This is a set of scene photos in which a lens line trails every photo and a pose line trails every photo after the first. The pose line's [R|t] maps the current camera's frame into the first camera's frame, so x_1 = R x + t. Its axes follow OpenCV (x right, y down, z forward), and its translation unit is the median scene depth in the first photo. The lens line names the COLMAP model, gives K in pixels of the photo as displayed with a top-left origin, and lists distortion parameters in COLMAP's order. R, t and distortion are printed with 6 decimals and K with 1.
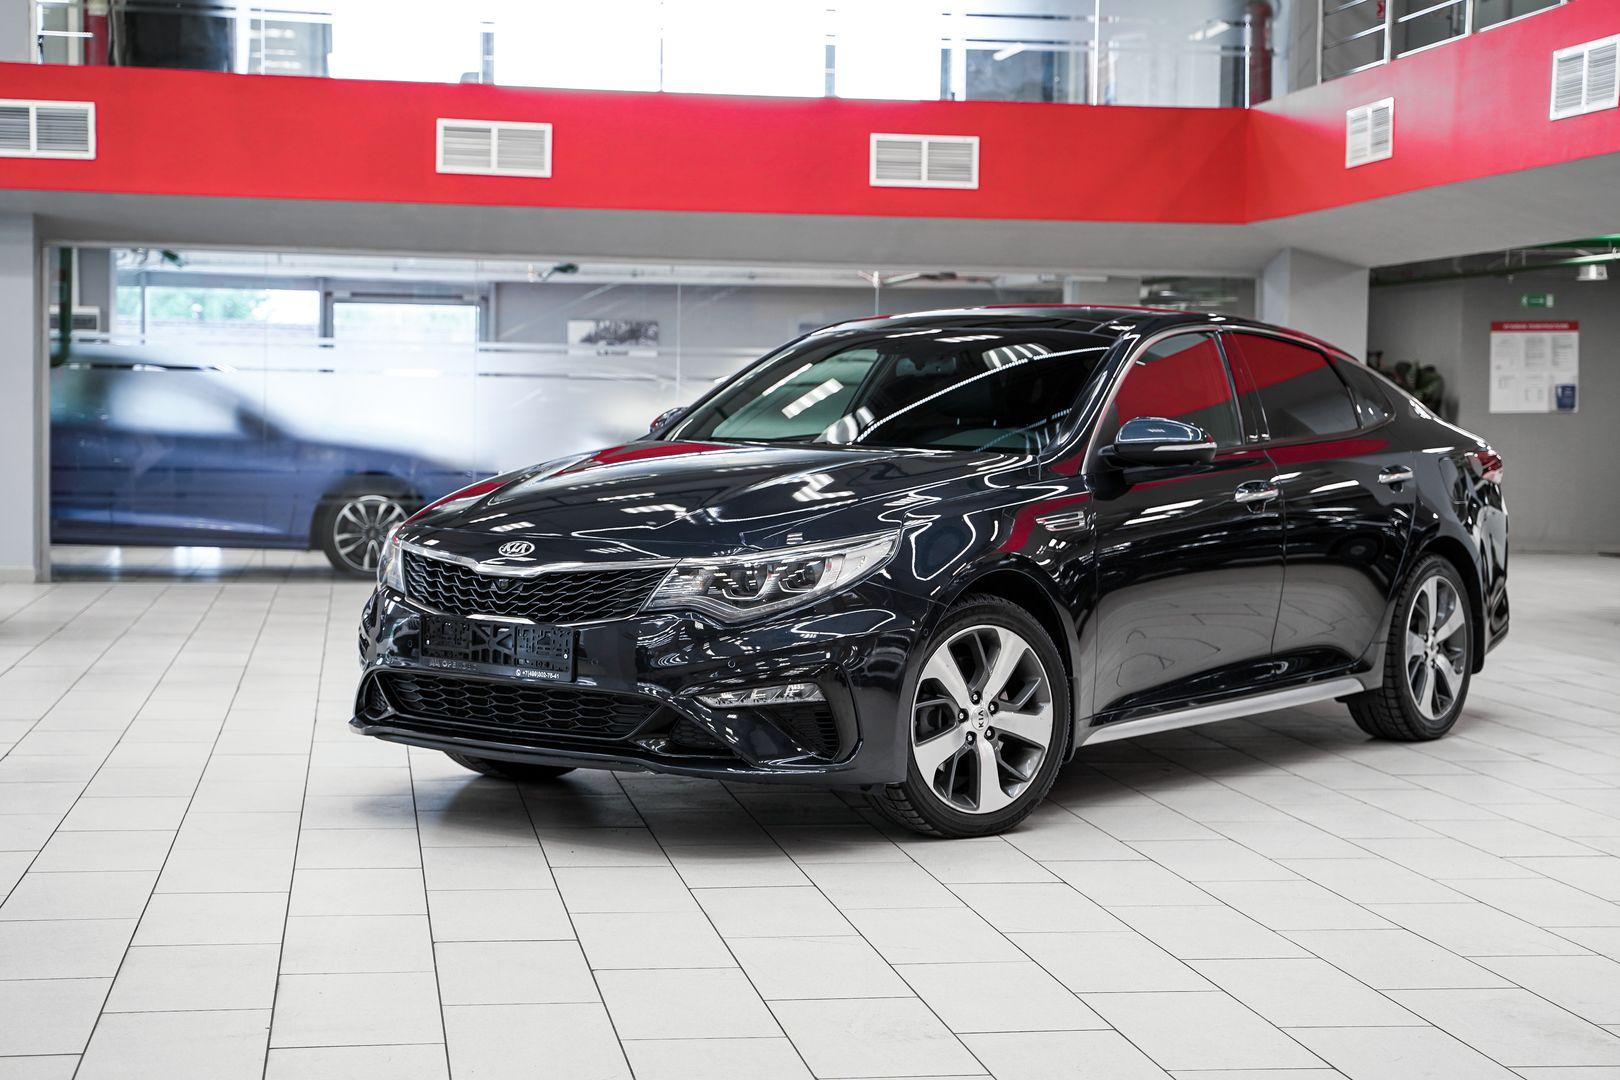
lens RADIAL K [[2601.1, 0, 810.0], [0, 2601.1, 540.0], [0, 0, 1]] dist [0.015774, 0.578433]
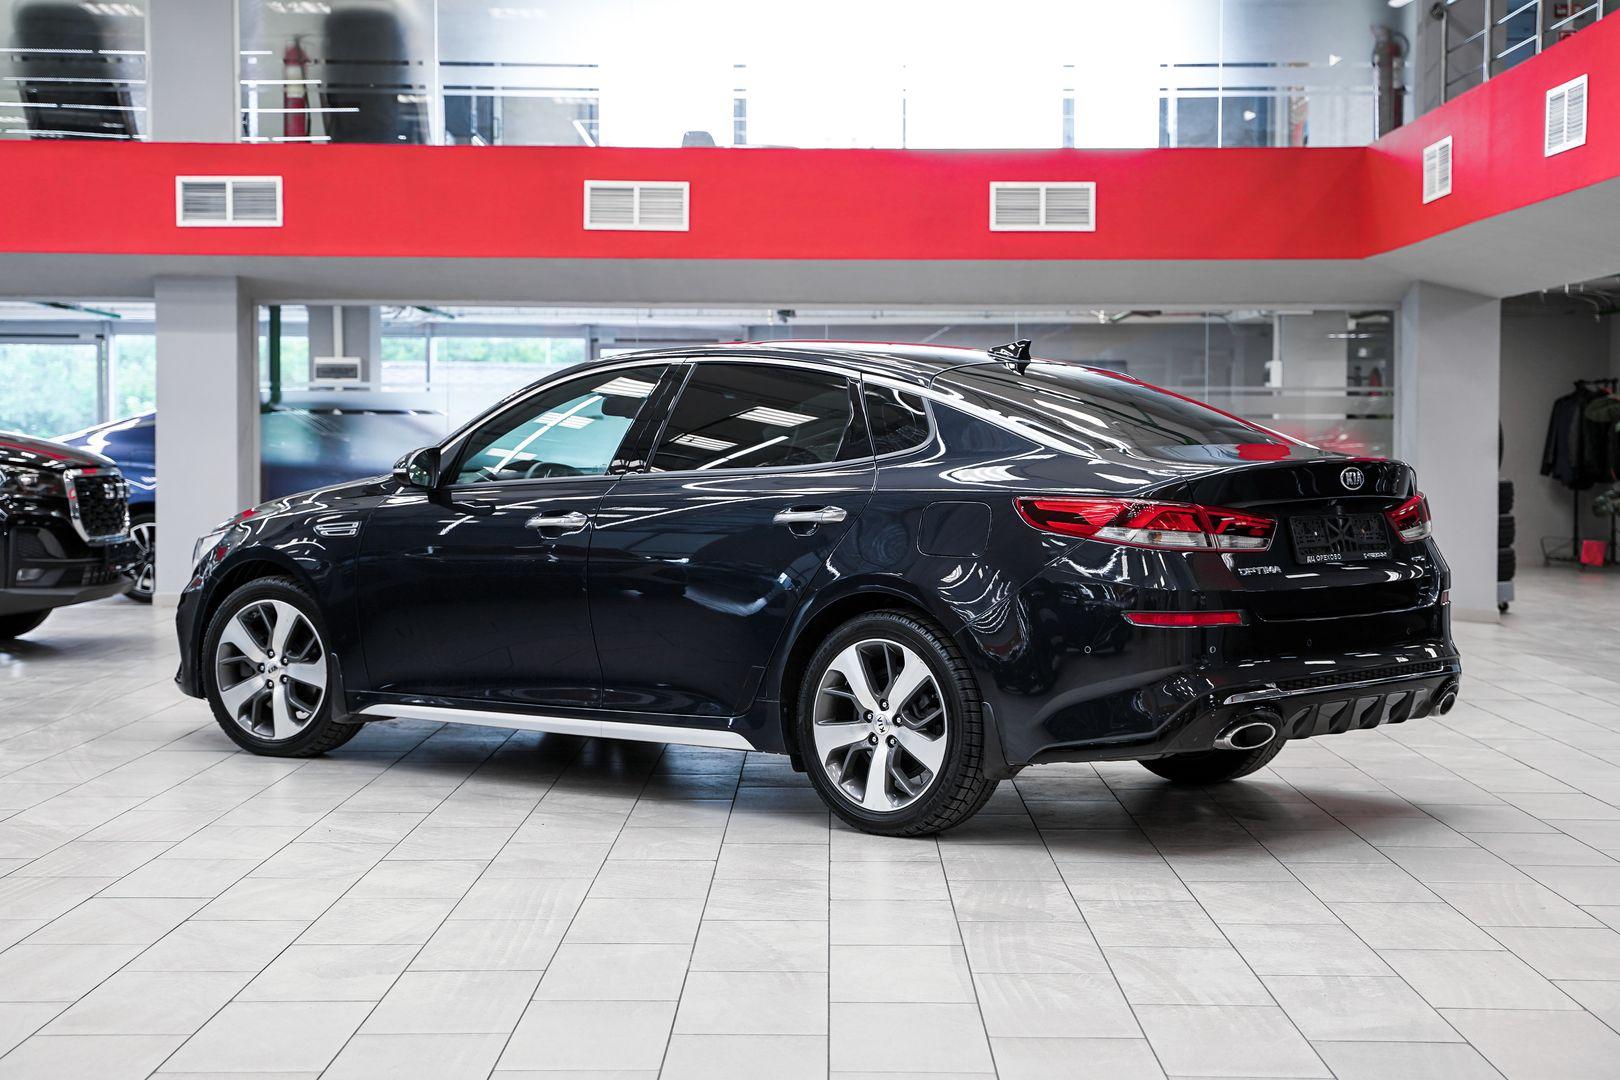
lens RADIAL K [[2601.1, 0, 810.0], [0, 2601.1, 540.0], [0, 0, 1]] dist [0.015774, 0.578433]
pose [[0.987200, -0.005838, -0.159378, 0.120506], [0.003501, 0.999882, -0.014936, 0.005411], [0.159447, 0.014187, 0.987105, -0.057362]]
